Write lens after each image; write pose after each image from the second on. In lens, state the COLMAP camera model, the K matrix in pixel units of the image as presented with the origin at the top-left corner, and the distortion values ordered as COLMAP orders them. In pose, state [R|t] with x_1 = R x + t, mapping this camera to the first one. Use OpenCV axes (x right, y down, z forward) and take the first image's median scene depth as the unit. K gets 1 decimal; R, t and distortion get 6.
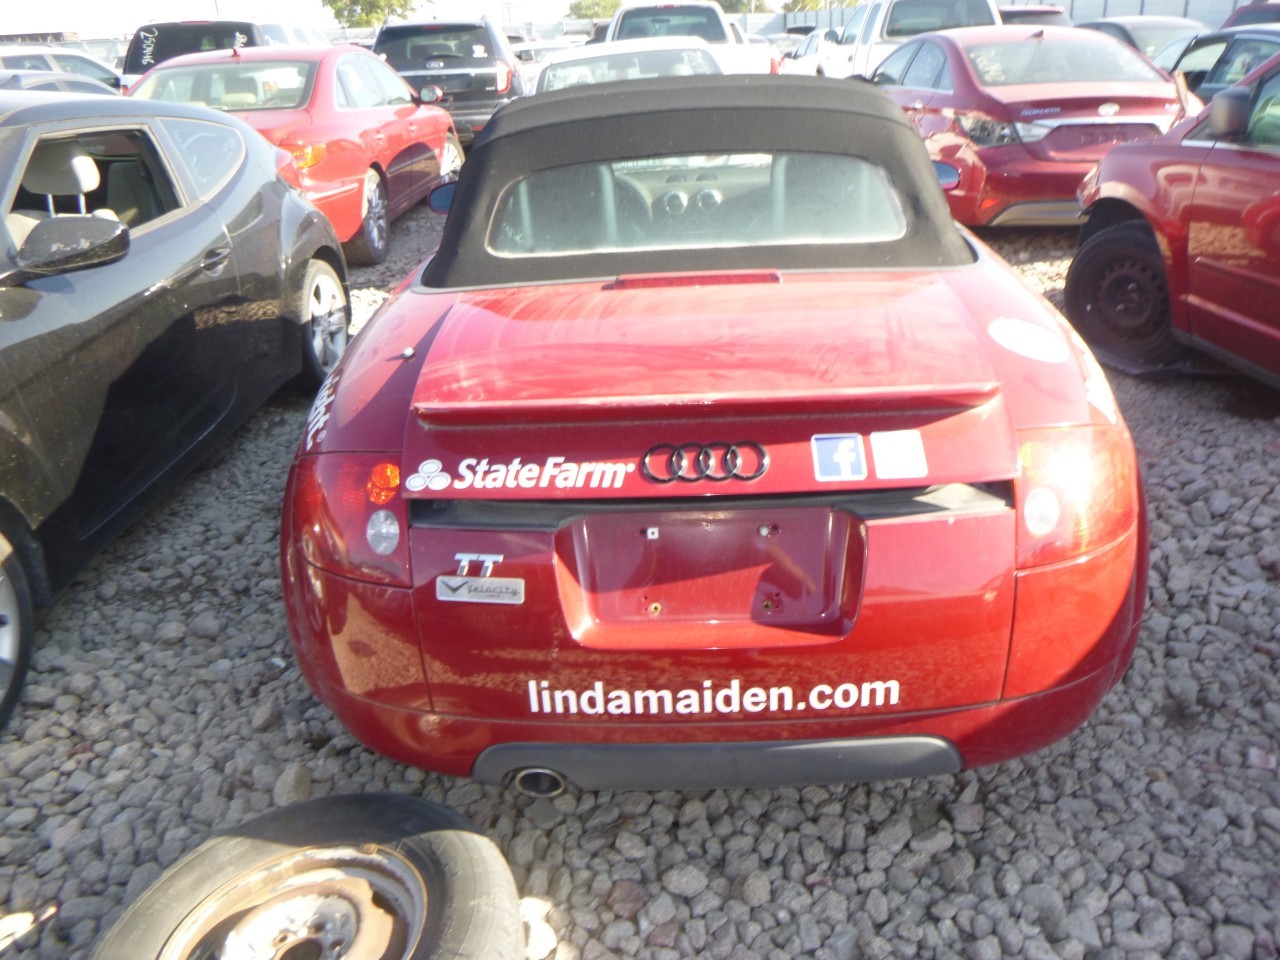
lens RADIAL K [[1016.5, 0, 640.0], [0, 1016.5, 480.0], [0, 0, 1]] dist [-0.041132, 0.000942]
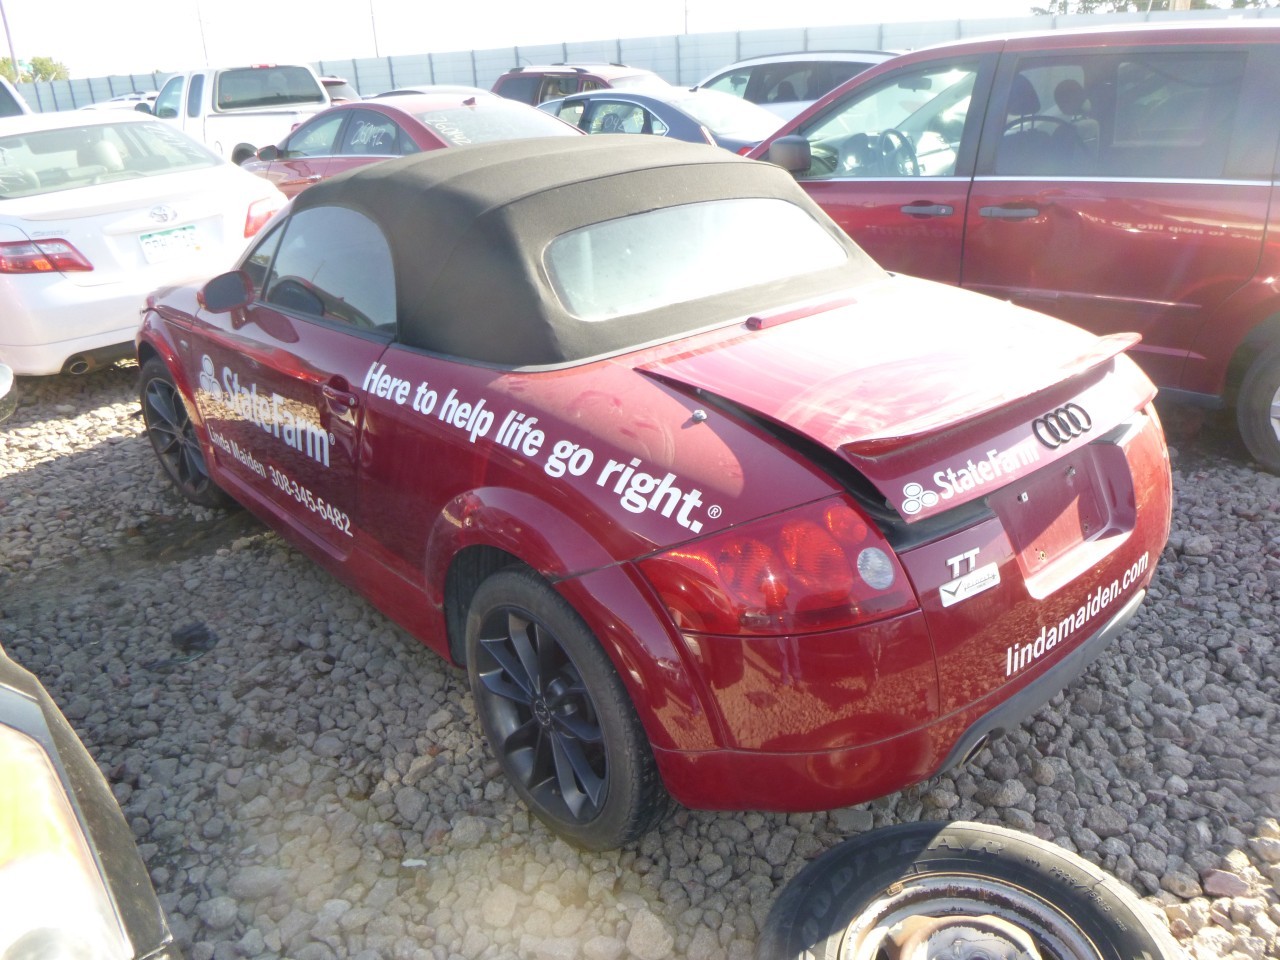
lens RADIAL K [[1016.5, 0, 640.0], [0, 1016.5, 480.0], [0, 0, 1]] dist [-0.041132, 0.000942]
pose [[0.716053, -0.241512, 0.654936, -1.106065], [0.282389, 0.958261, 0.044624, -0.150925], [-0.638377, 0.152993, 0.754366, 0.383575]]
